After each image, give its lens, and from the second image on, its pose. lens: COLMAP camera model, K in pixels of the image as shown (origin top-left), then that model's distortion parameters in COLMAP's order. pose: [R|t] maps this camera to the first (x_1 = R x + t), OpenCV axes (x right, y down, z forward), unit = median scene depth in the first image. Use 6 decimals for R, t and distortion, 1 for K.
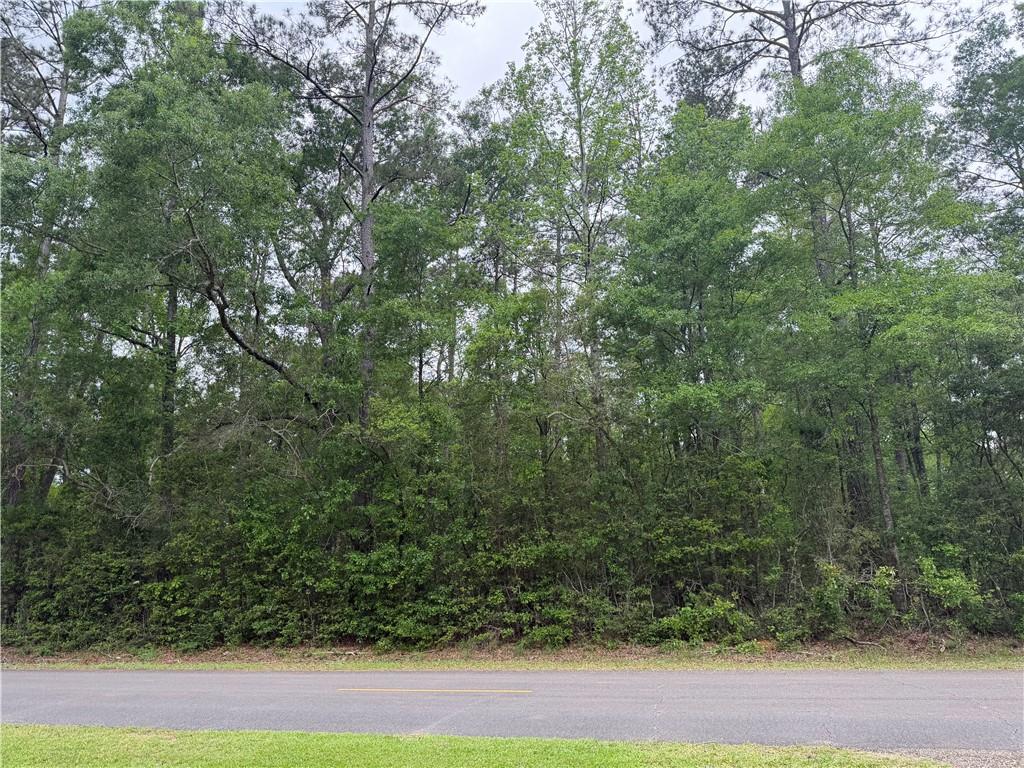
lens RADIAL K [[722.9, 0, 511.4], [0, 722.9, 384.4], [0, 0, 1]] dist [0.026390, -0.021719]
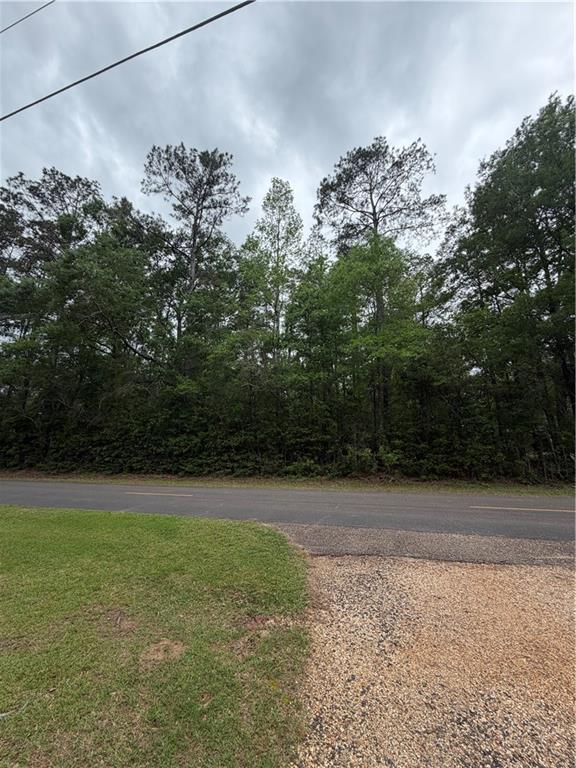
lens RADIAL K [[307.6, 0, 287.5], [0, 307.6, 383.1], [0, 0, 1]] dist [0.002443, 0.000138]
pose [[0.999605, 0.018567, -0.021097, 0.202736], [-0.017335, 0.998217, 0.057114, -0.023666], [0.022120, -0.056725, 0.998145, -0.038917]]
